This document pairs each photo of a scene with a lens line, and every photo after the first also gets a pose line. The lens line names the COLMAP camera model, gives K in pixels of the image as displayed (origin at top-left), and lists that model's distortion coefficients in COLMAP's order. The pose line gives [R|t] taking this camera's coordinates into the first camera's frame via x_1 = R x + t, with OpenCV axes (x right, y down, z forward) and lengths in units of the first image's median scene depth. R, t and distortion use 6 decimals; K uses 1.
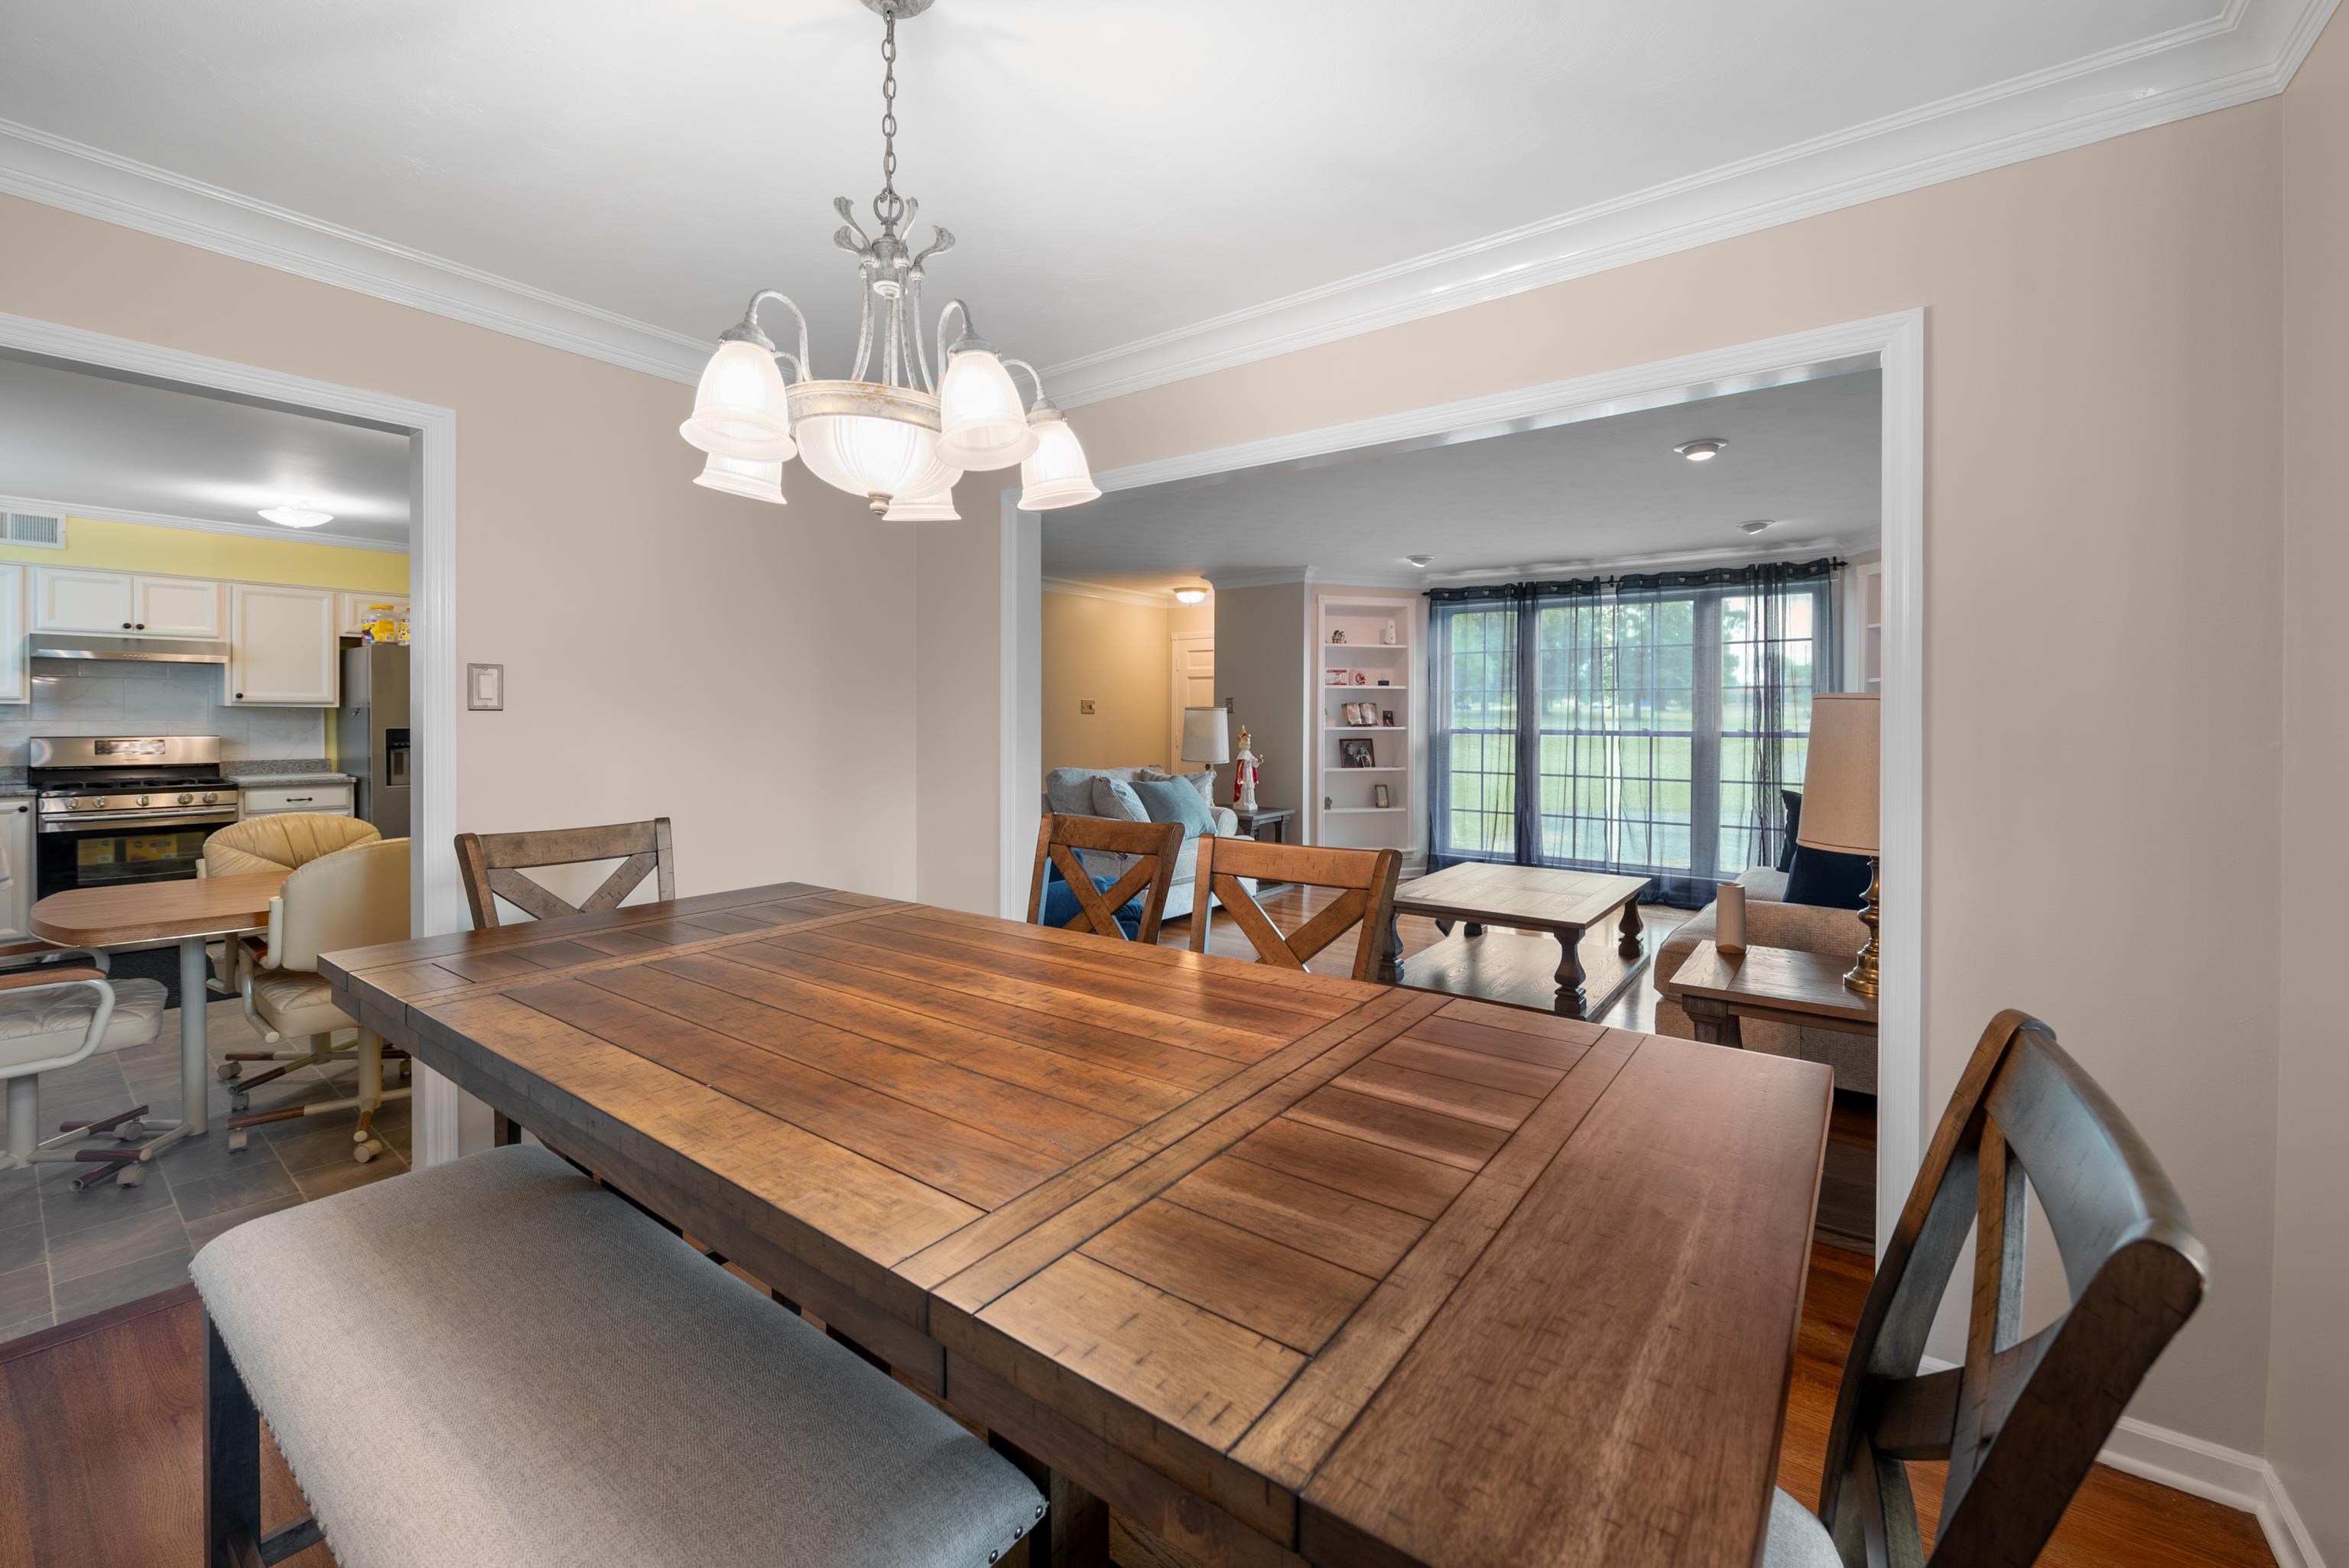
lens RADIAL K [[951.1, 0, 1177.8], [0, 951.1, 729.3], [0, 0, 1]] dist [-0.003759, -0.000264]
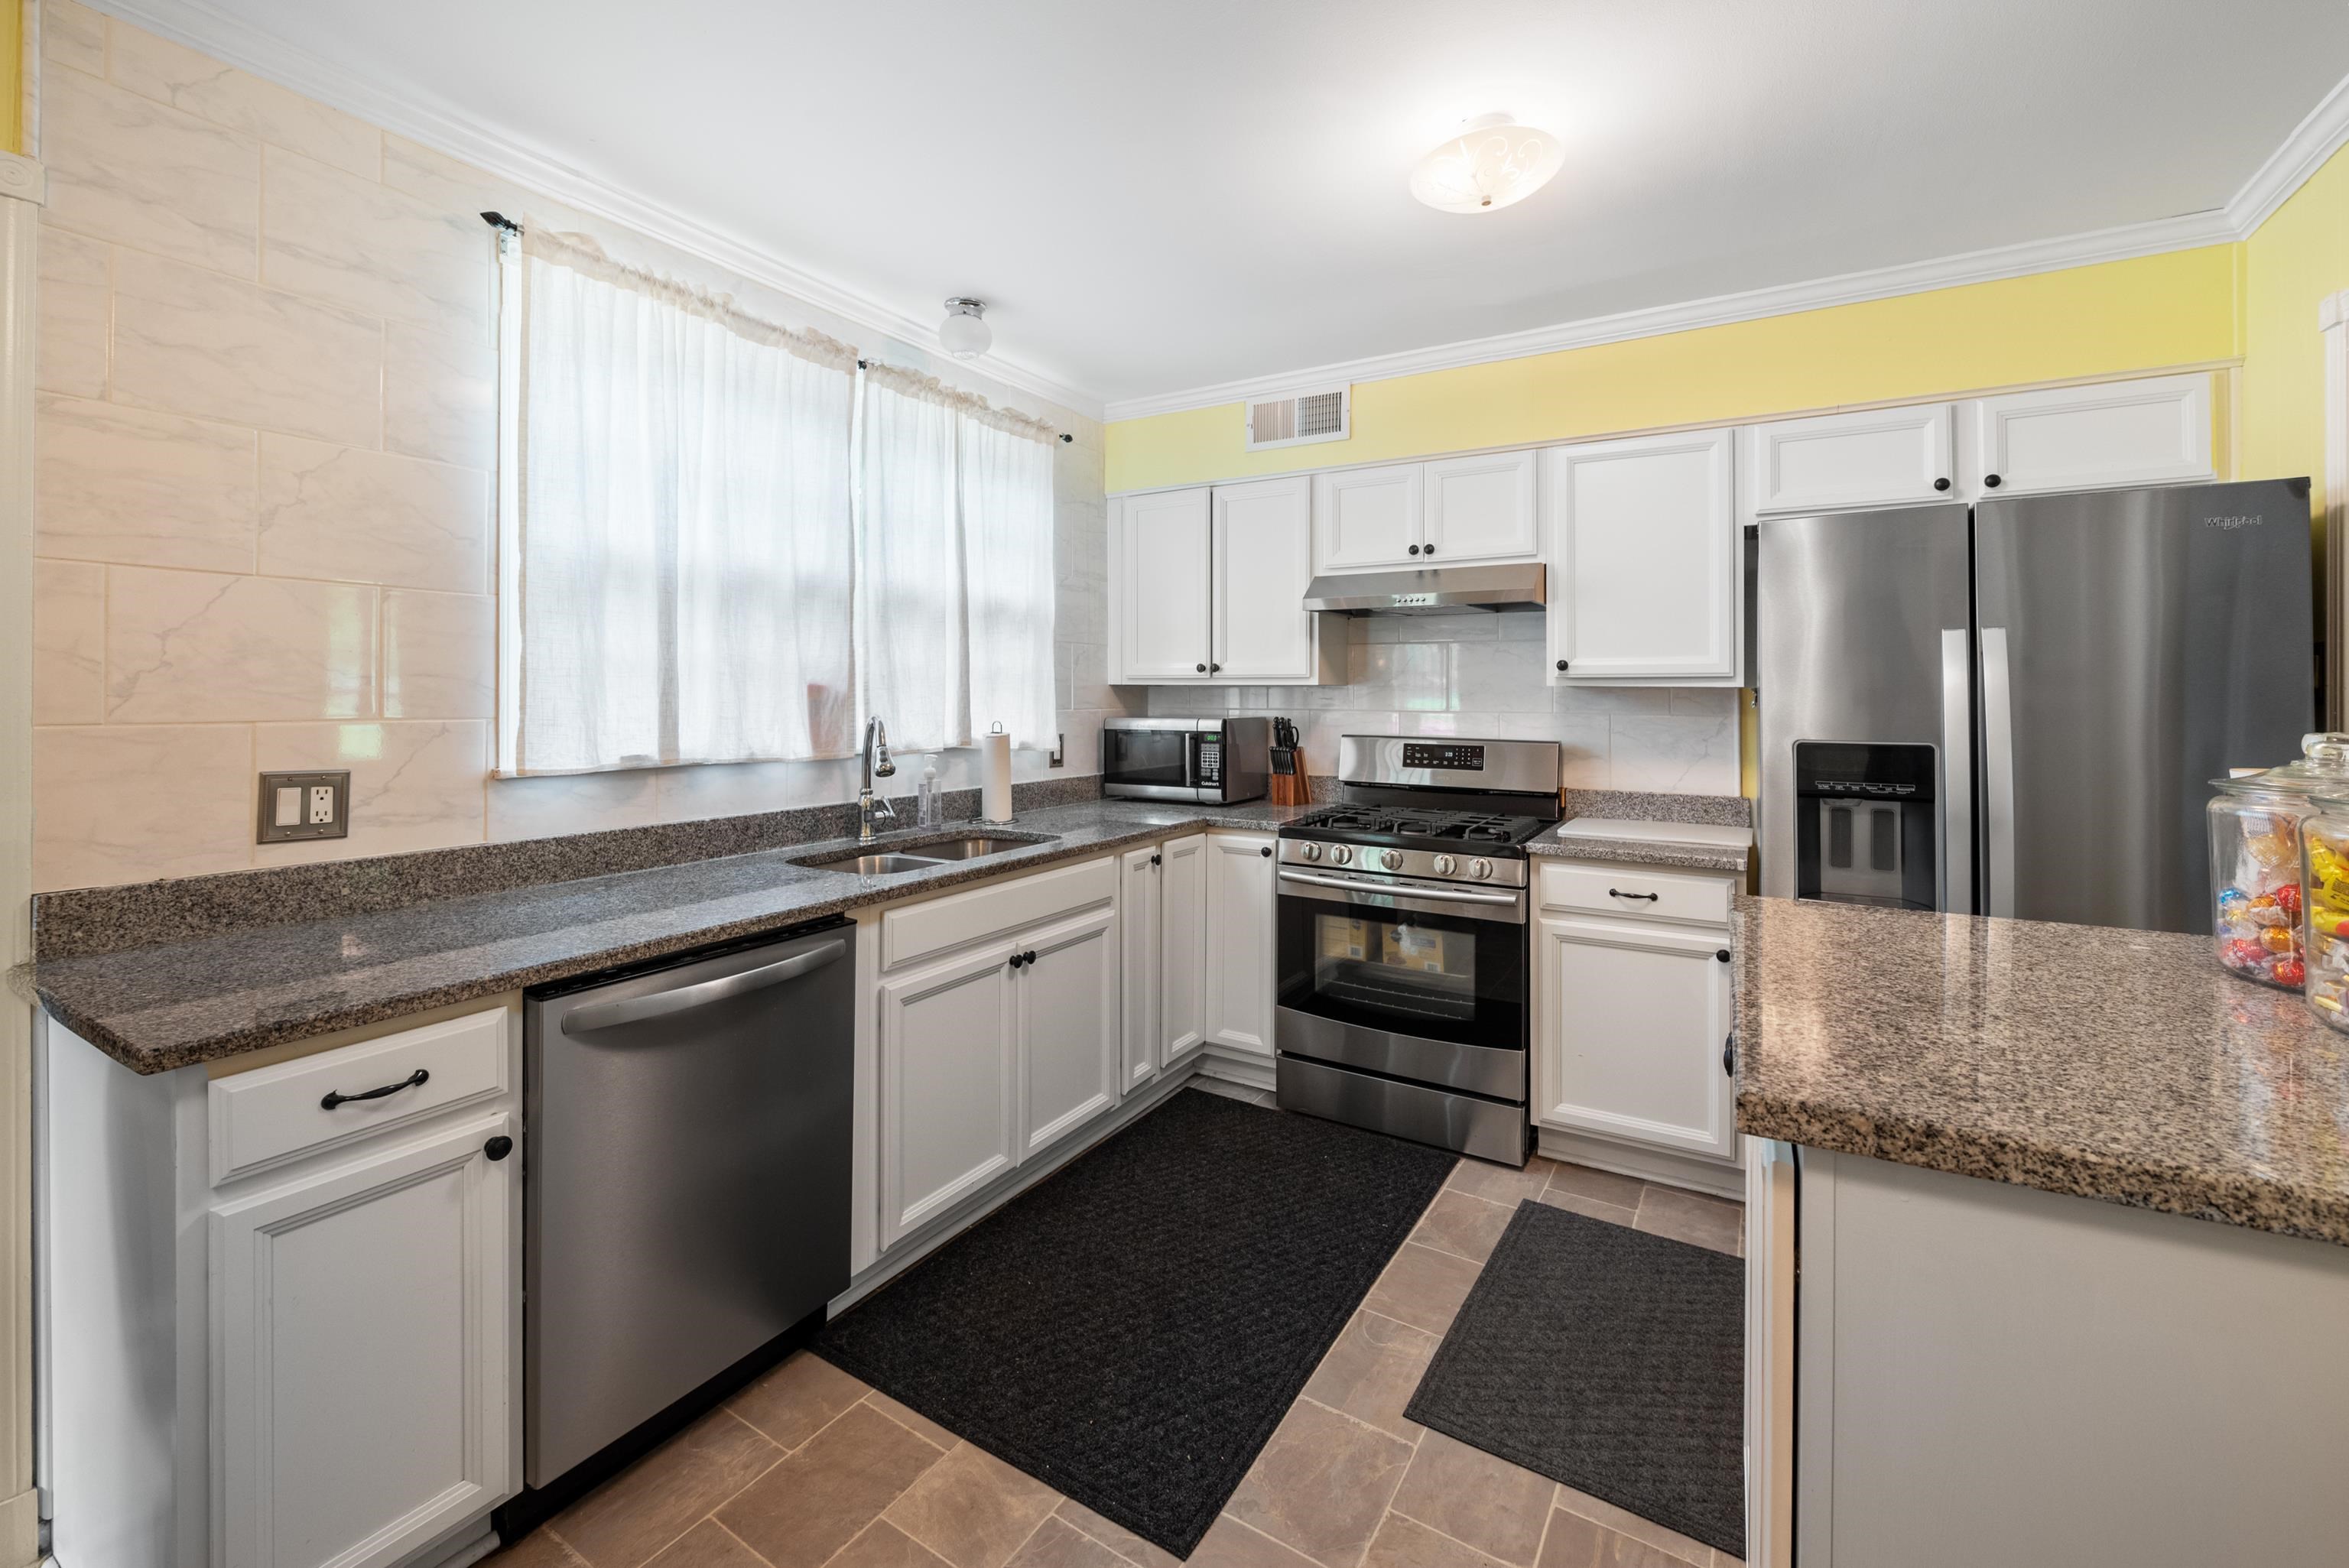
lens RADIAL K [[971.3, 0, 1174.5], [0, 971.3, 691.9], [0, 0, 1]] dist [-0.001039, -0.000469]
pose [[0.097366, -0.002848, -0.995245, -0.496745], [-0.018035, 0.999827, -0.004626, -0.015489], [0.995085, 0.018399, 0.097297, 0.747621]]
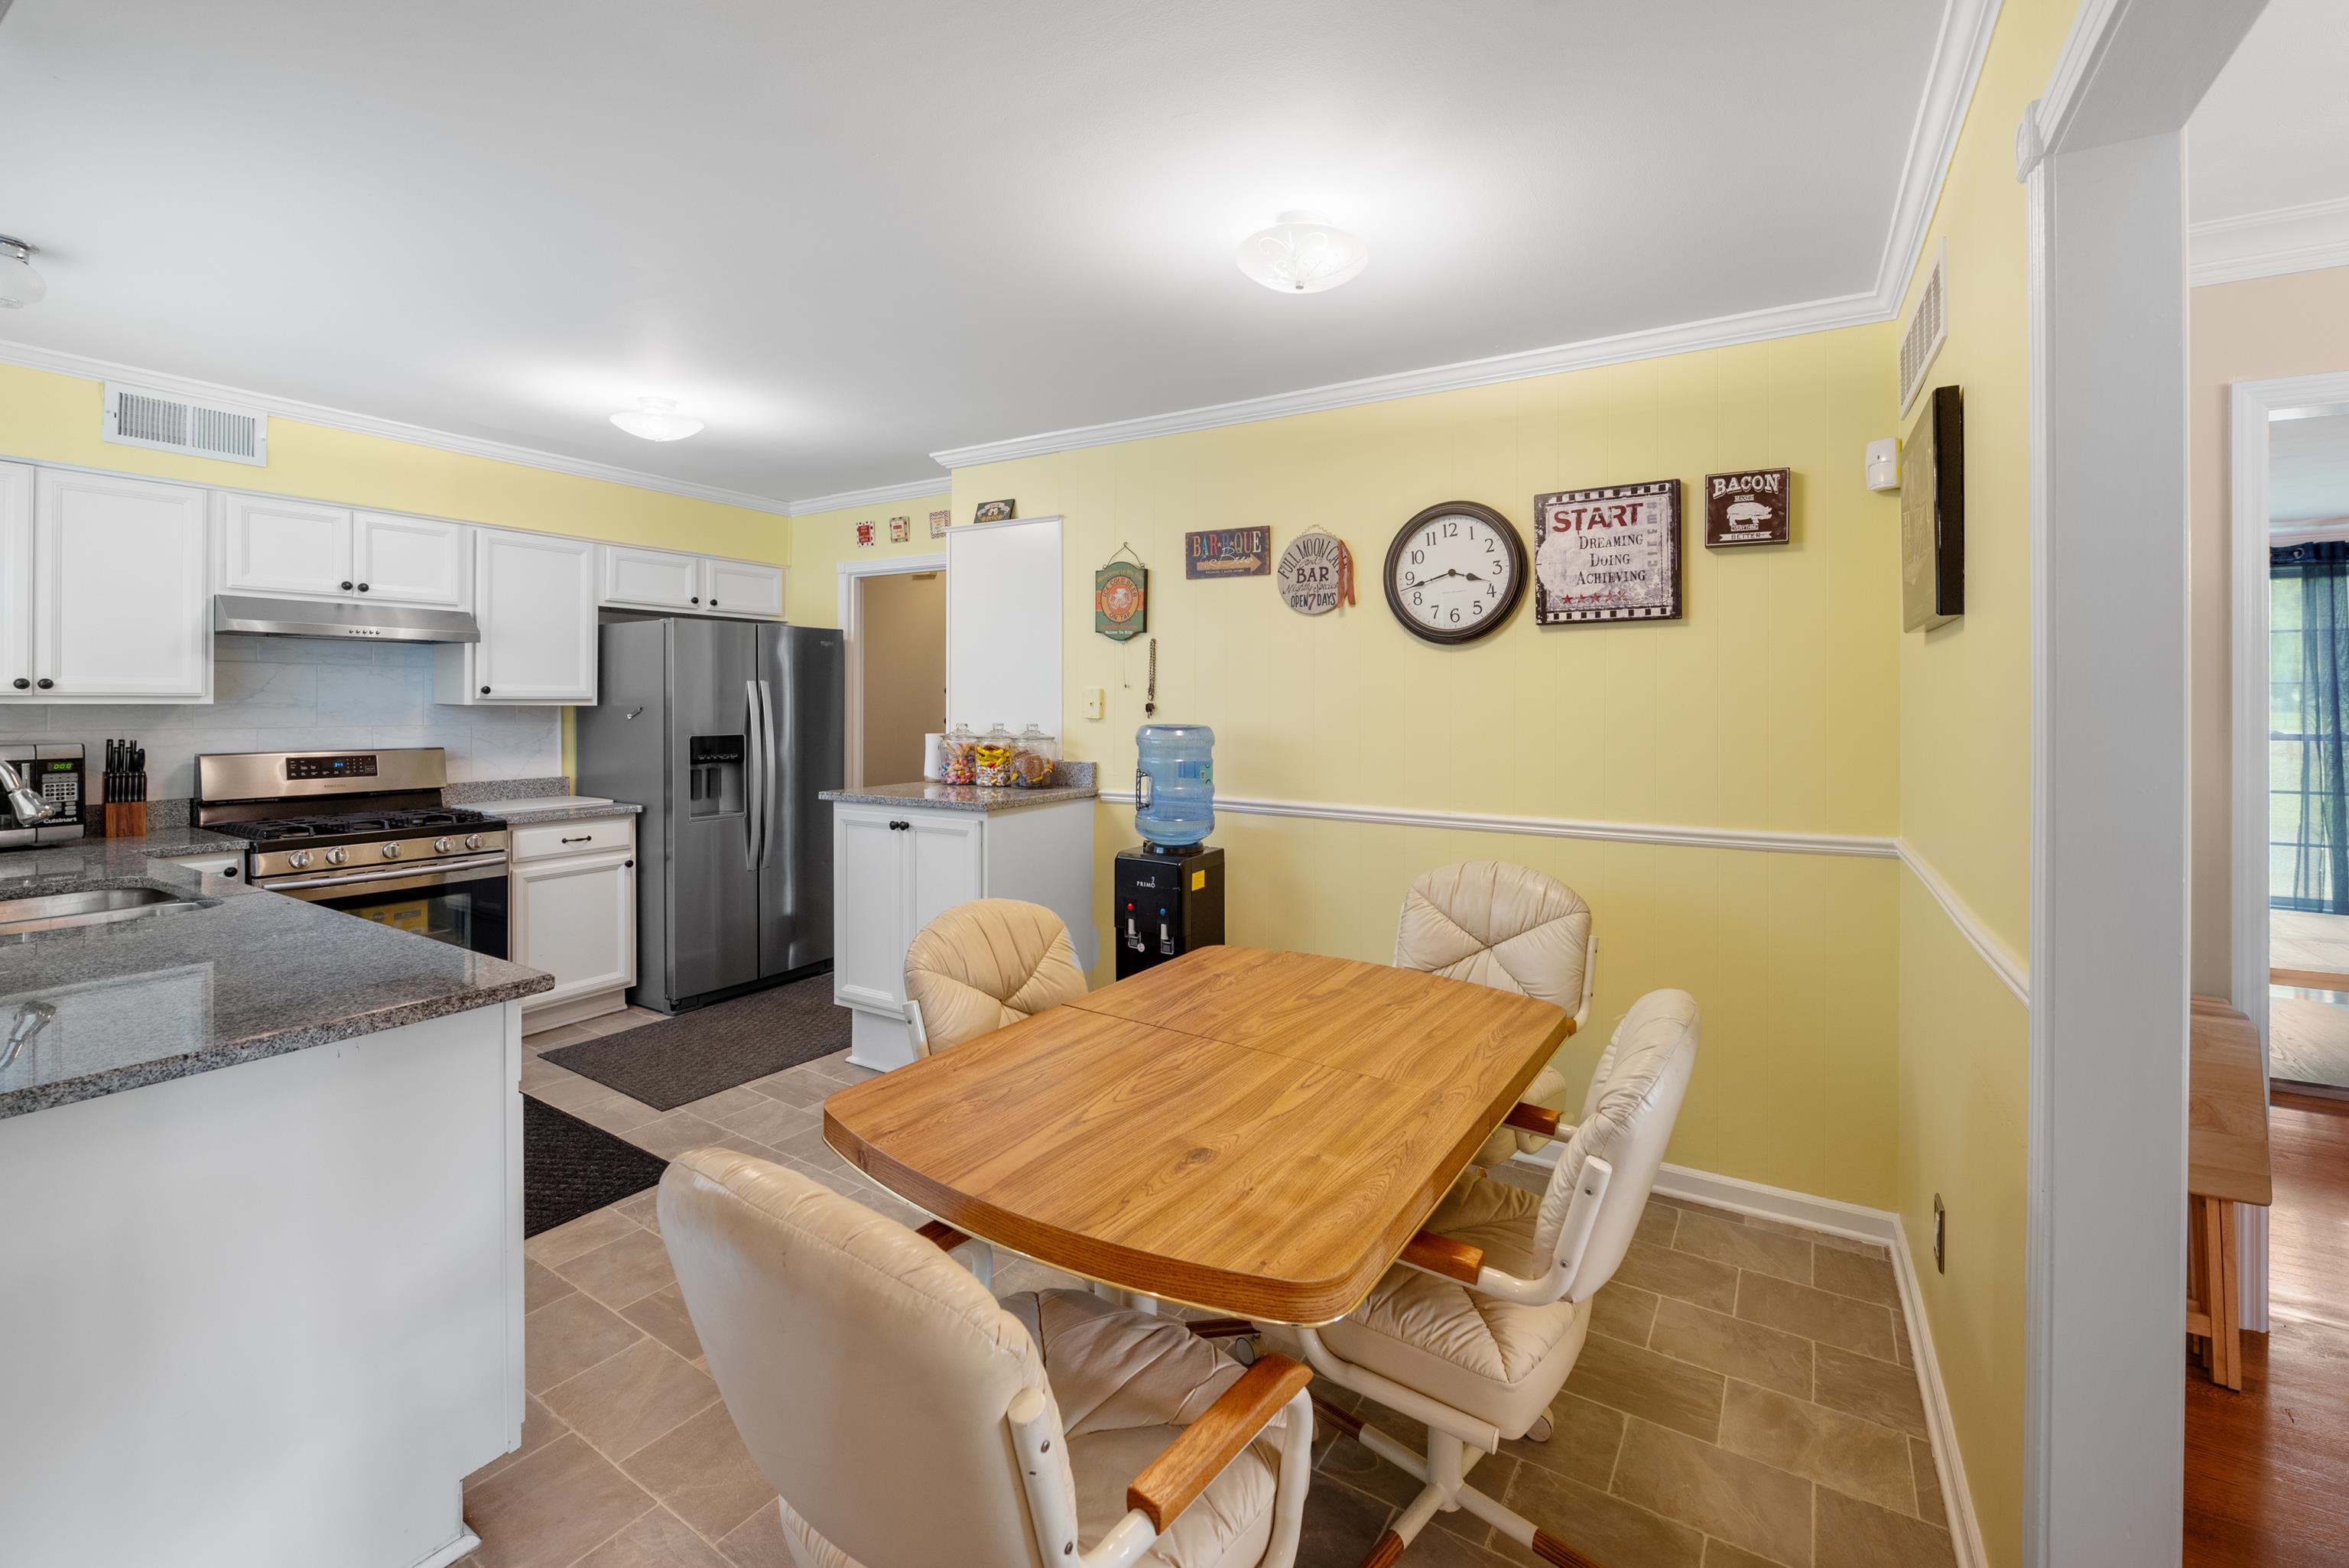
lens RADIAL K [[960.7, 0, 1188.3], [0, 960.7, 719.3], [0, 0, 1]] dist [-0.011085, -0.000185]
pose [[0.996073, 0.000861, 0.088533, -0.545088], [-0.001248, 0.999990, 0.004310, -0.018059], [-0.088528, -0.004404, 0.996064, 0.264185]]
